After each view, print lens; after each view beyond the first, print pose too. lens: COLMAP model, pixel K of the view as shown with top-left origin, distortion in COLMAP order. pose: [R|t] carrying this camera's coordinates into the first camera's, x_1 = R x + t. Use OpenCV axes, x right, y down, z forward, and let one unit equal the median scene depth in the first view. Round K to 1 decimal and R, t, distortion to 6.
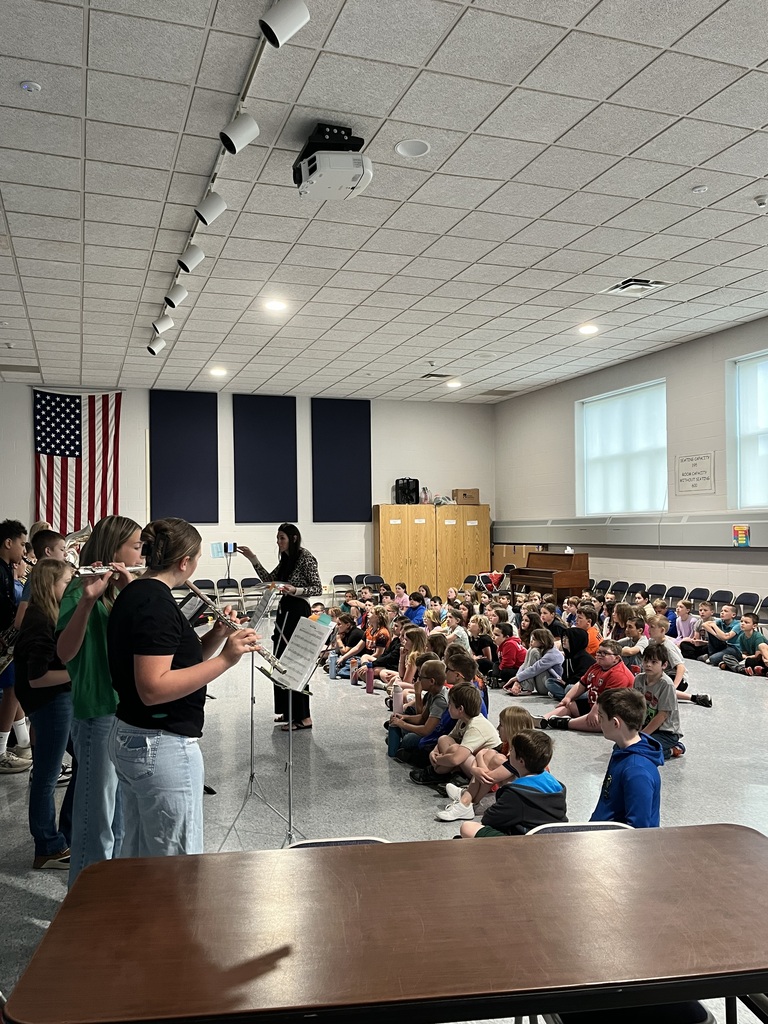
lens RADIAL K [[814.3, 0, 376.3], [0, 814.3, 514.8], [0, 0, 1]] dist [0.029143, -0.025438]
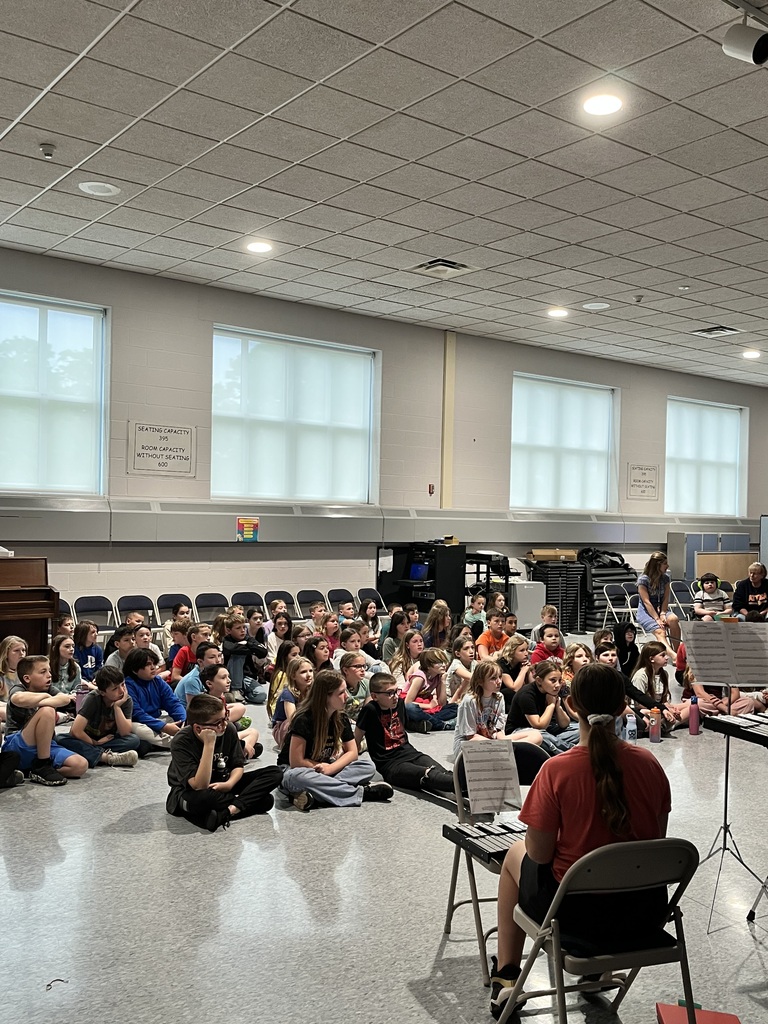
lens RADIAL K [[694.4, 0, 383.7], [0, 694.4, 515.0], [0, 0, 1]] dist [0.002174, 0.000859]
pose [[-0.185537, 0.020973, 0.982414, -0.337293], [-0.037535, 0.998891, -0.028413, 0.026055], [-0.981920, -0.042146, -0.184544, 1.007912]]
